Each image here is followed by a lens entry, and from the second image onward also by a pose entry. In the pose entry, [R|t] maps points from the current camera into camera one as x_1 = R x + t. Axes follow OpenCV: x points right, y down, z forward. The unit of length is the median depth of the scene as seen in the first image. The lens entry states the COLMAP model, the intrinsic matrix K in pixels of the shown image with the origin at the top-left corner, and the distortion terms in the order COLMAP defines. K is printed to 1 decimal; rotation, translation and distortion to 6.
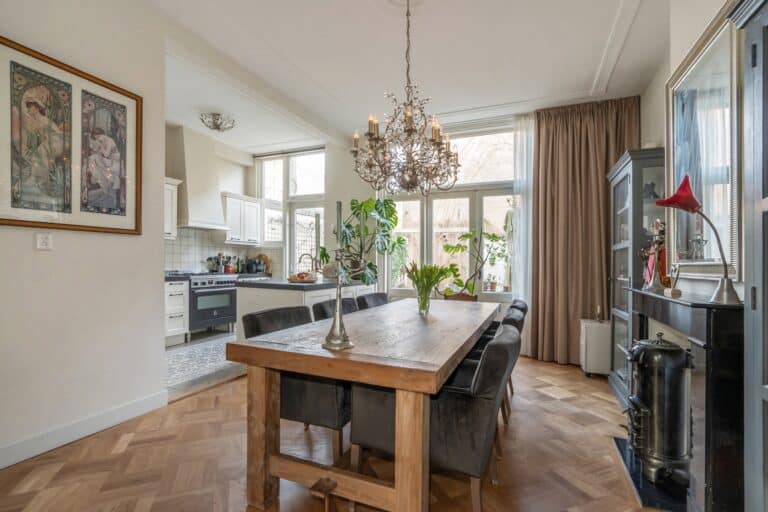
lens RADIAL K [[359.7, 0, 381.8], [0, 359.7, 271.3], [0, 0, 1]] dist [-0.056991, 0.024994]
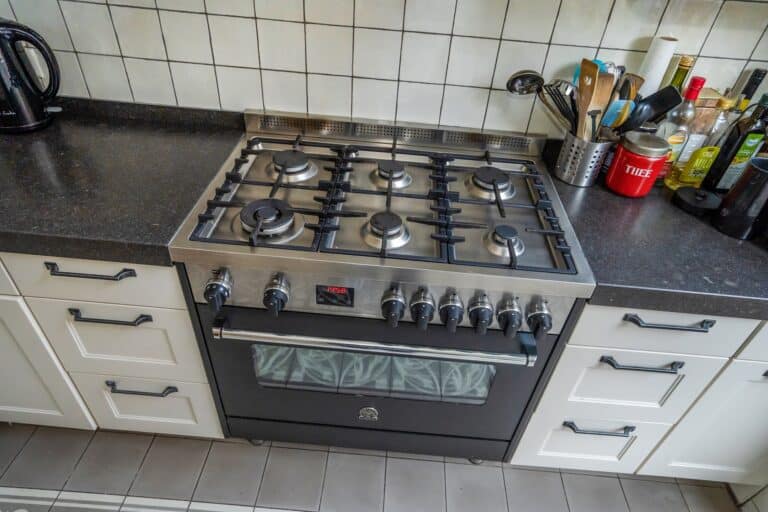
lens RADIAL K [[461.0, 0, 384.0], [0, 461.0, 256.0], [0, 0, 1]] dist [-0.000128, -0.000180]
pose [[0.330361, 0.598397, -0.729920, -0.301264], [-0.085498, 0.789132, 0.608244, -0.090286], [0.939974, -0.138533, 0.311860, 0.843586]]
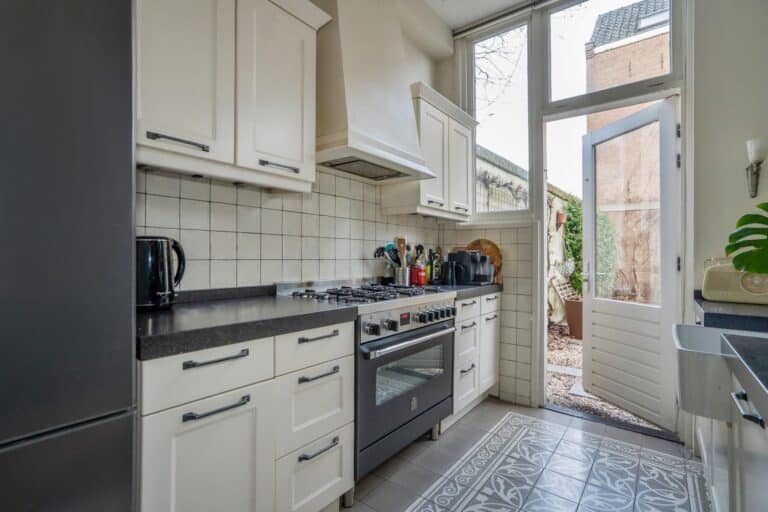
lens RADIAL K [[363.6, 0, 384.0], [0, 363.6, 256.0], [0, 0, 1]] dist [-0.019449, 0.026764]
pose [[0.963768, -0.008327, -0.266613, -0.359034], [0.000546, 0.999572, -0.029245, -0.016251], [0.266742, 0.028039, 0.963360, 0.580390]]
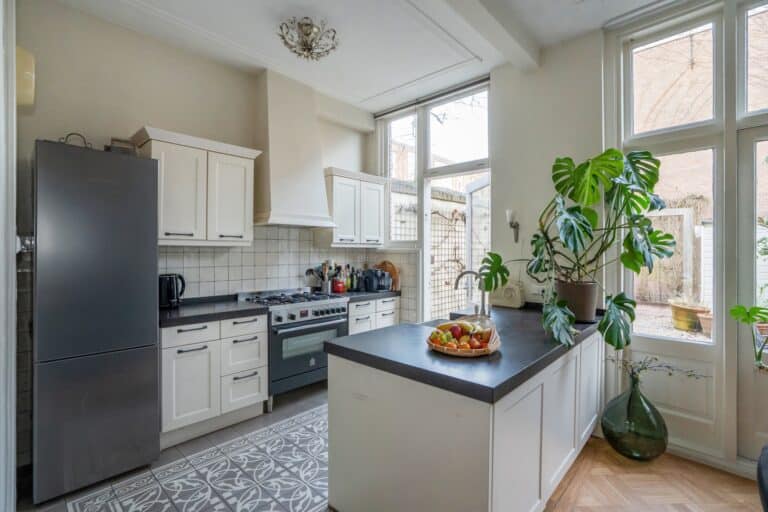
lens RADIAL K [[363.6, 0, 384.0], [0, 363.6, 256.0], [0, 0, 1]] dist [-0.019449, 0.026764]
pose [[0.941321, -0.004625, -0.337482, -0.124388], [-0.000160, 0.999900, -0.014148, -0.052174], [0.337514, 0.013372, 0.941226, 0.400743]]
